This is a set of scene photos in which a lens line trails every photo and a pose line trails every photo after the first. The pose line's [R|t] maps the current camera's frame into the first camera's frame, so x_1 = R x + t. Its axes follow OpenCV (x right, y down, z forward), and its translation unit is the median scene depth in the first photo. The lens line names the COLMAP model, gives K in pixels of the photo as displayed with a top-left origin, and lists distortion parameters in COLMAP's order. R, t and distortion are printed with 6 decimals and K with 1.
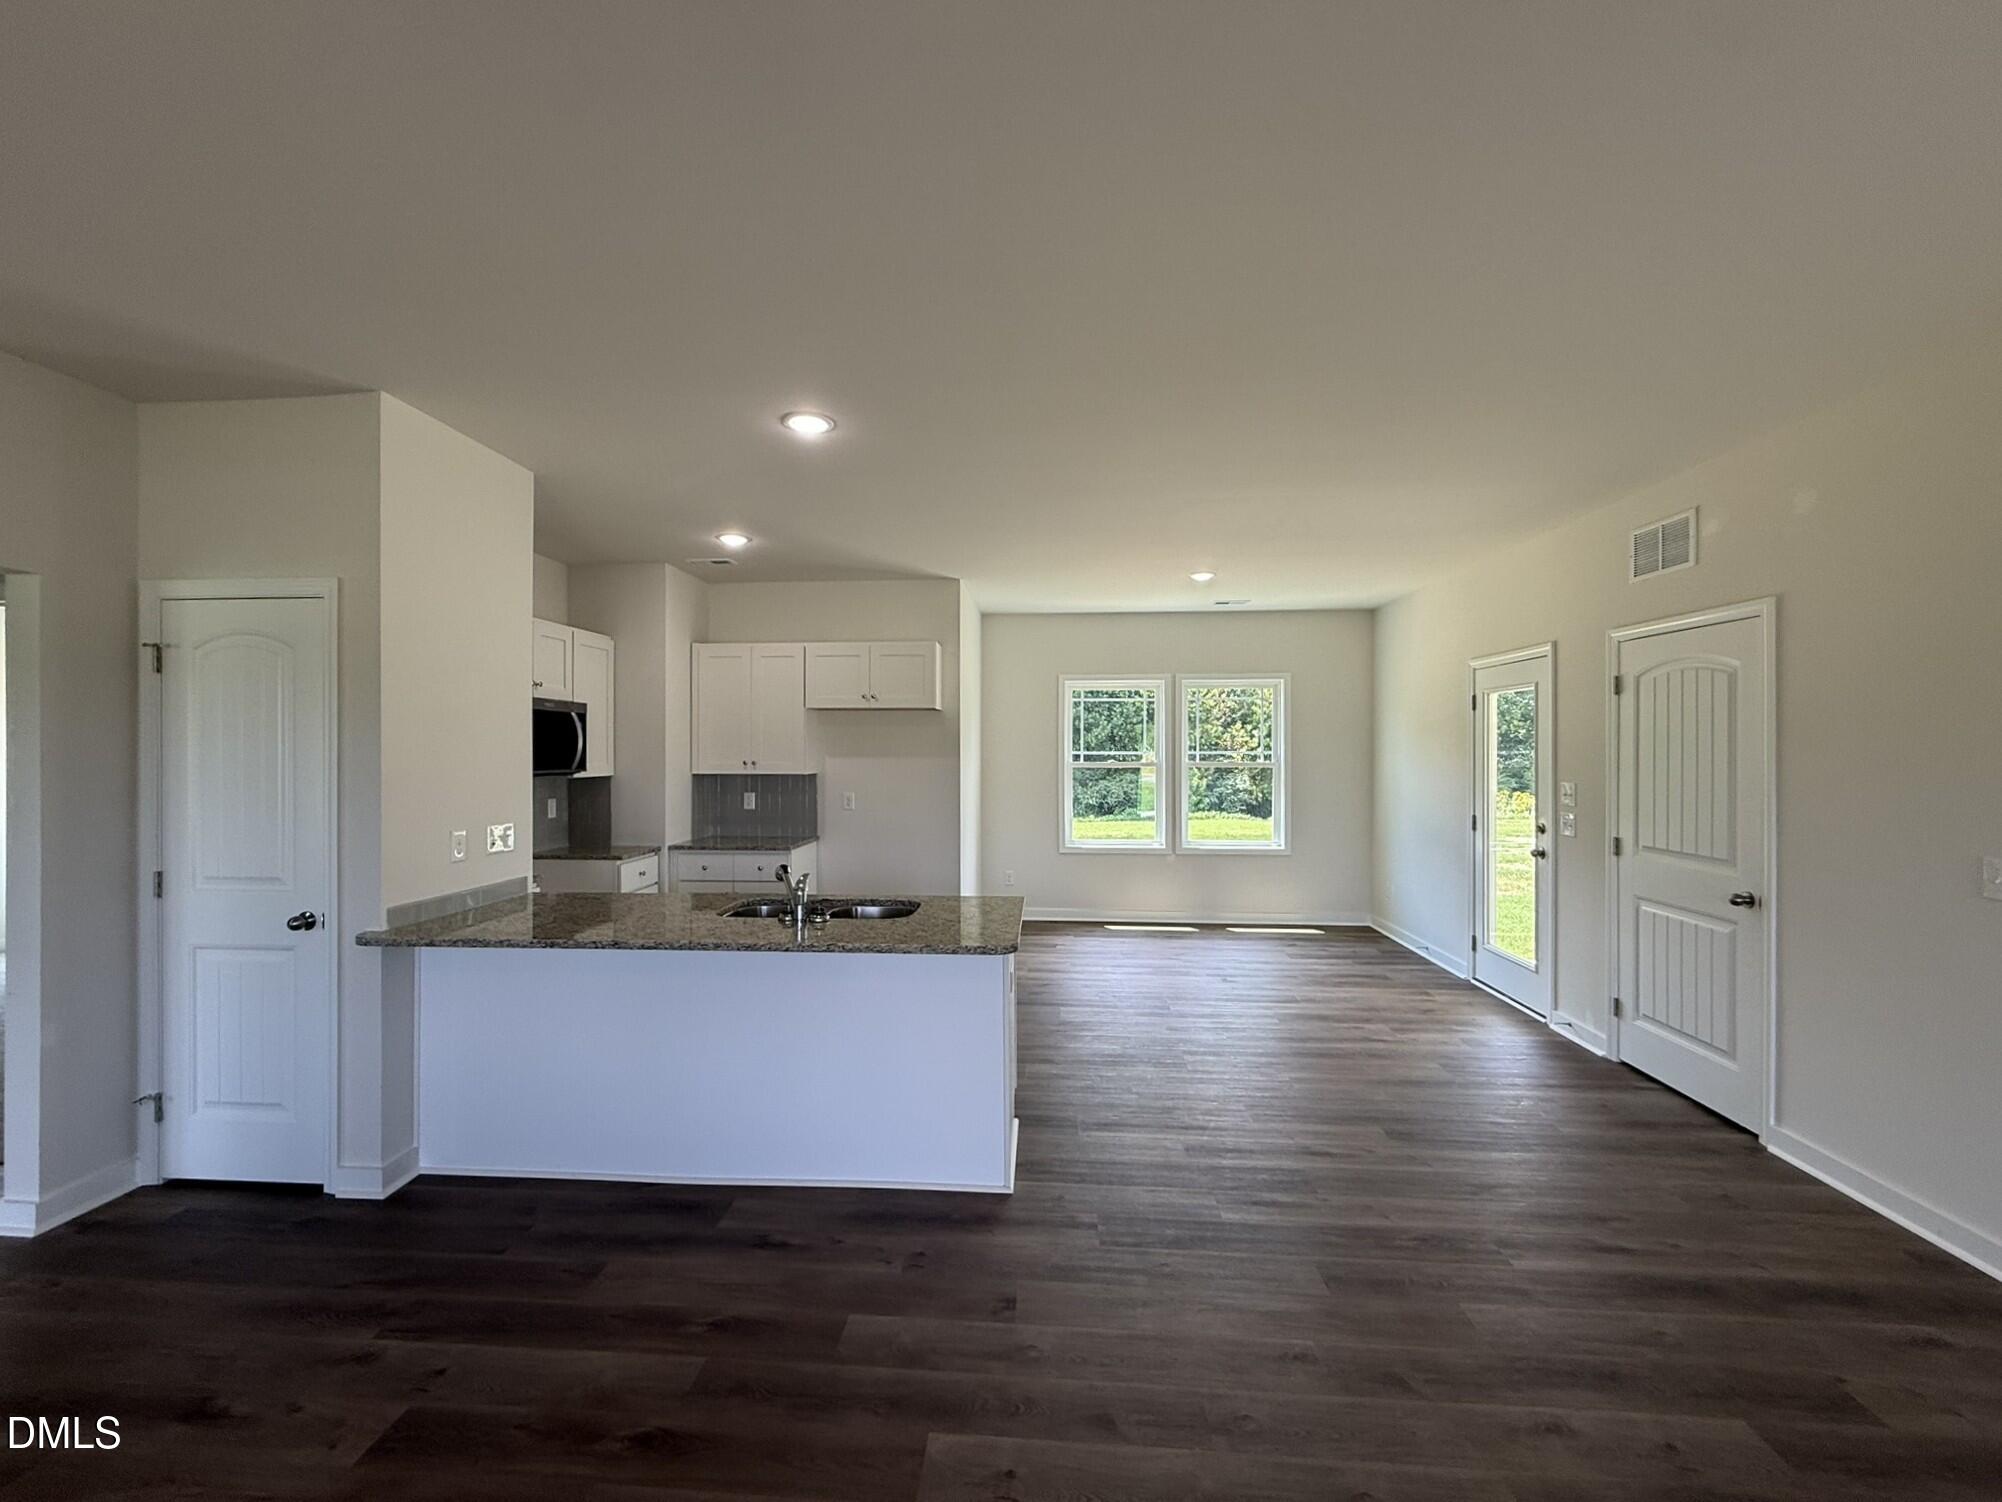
lens RADIAL K [[814.9, 0, 1001.0], [0, 814.9, 751.0], [0, 0, 1]] dist [0.000511, -0.000135]
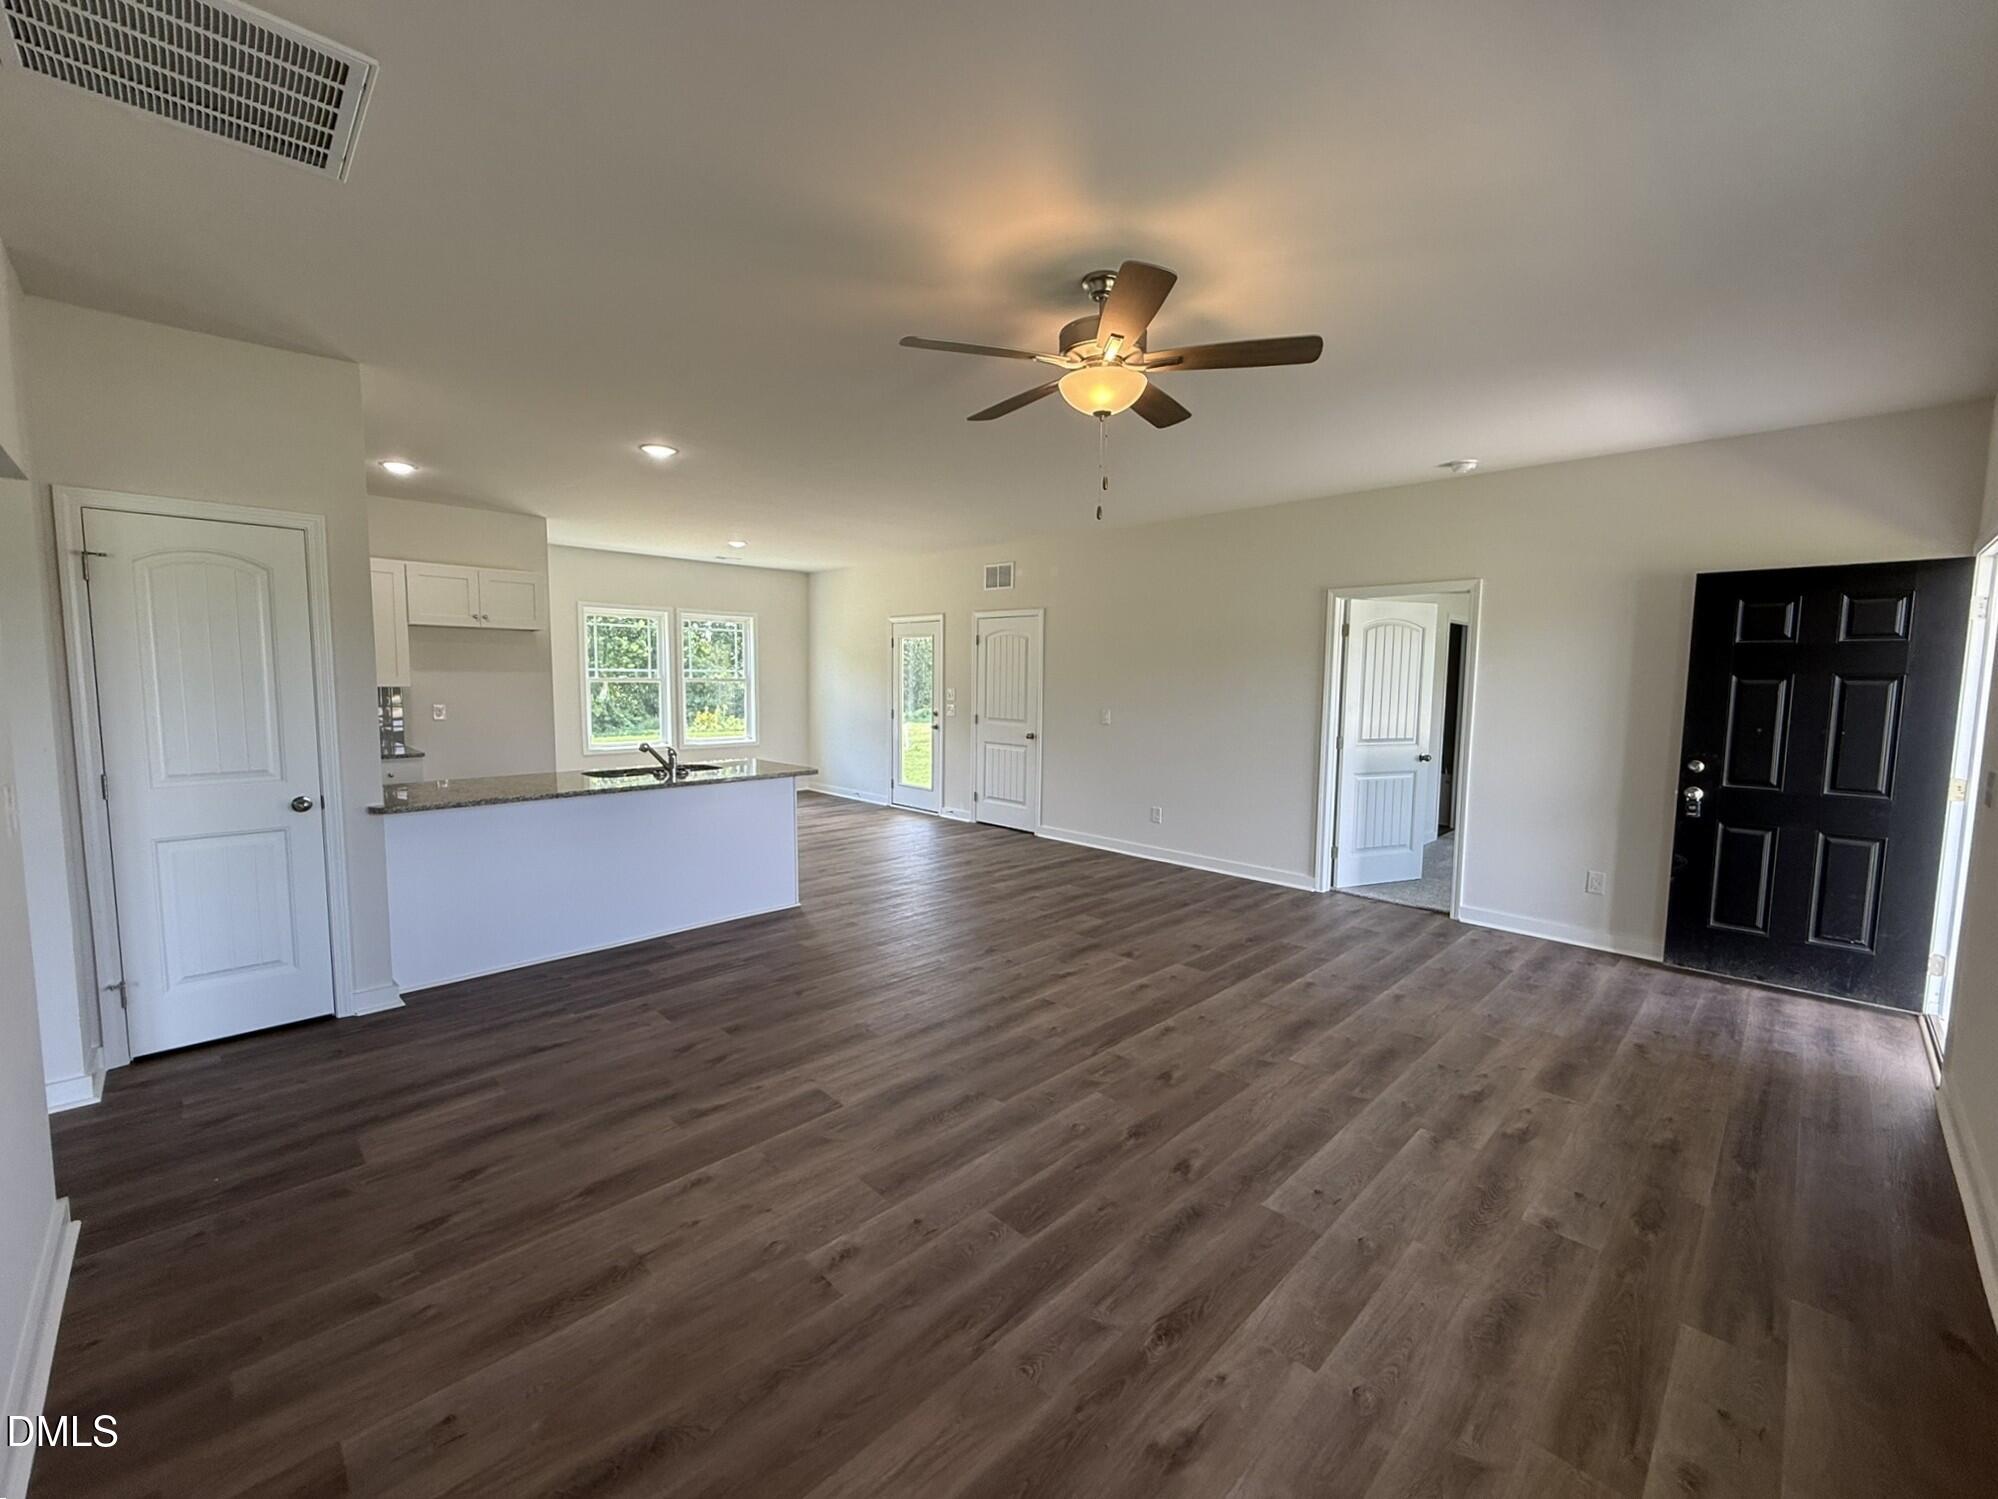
lens RADIAL K [[815.3, 0, 999.0], [0, 815.3, 749.5], [0, 0, 1]] dist [-0.016189, 0.000122]
pose [[0.652551, -0.060782, 0.755303, -0.877610], [-0.012546, 0.995774, 0.090974, 0.006779], [-0.757641, -0.068841, 0.649031, -0.437993]]
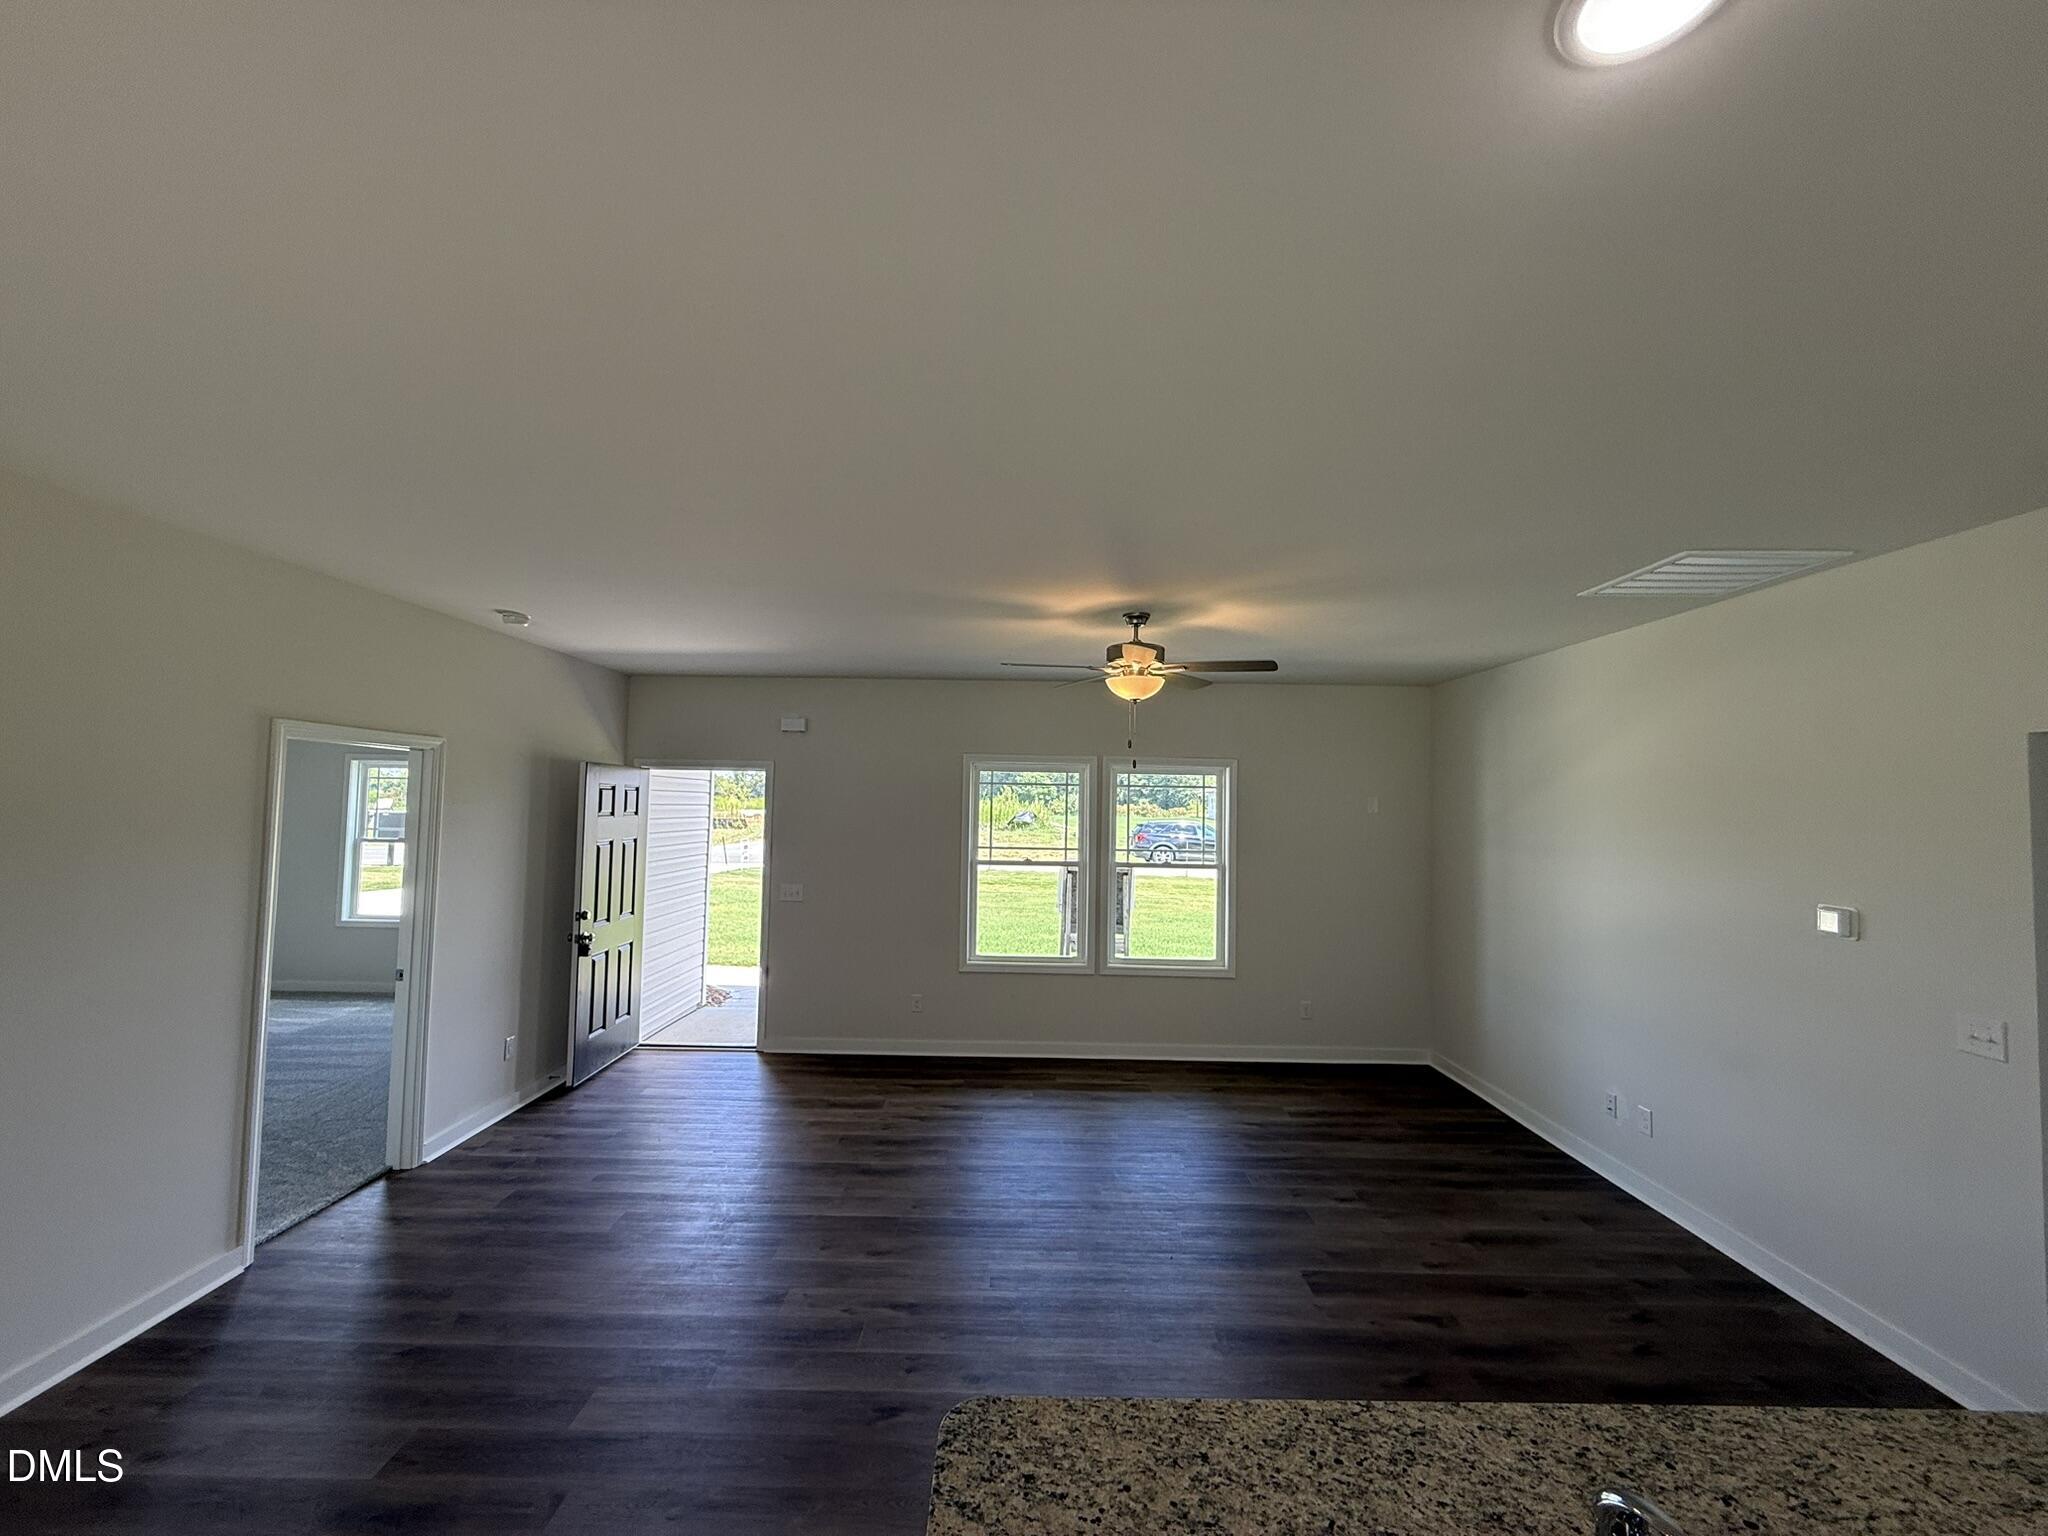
lens RADIAL K [[823.8, 0, 1024.0], [0, 823.8, 768.0], [0, 0, 1]] dist [0.001974, -0.000004]
pose [[-0.997006, -0.021446, -0.074286, 0.014121], [-0.018244, 0.998886, -0.043519, -0.086375], [0.075137, -0.042034, -0.996287, 1.126842]]
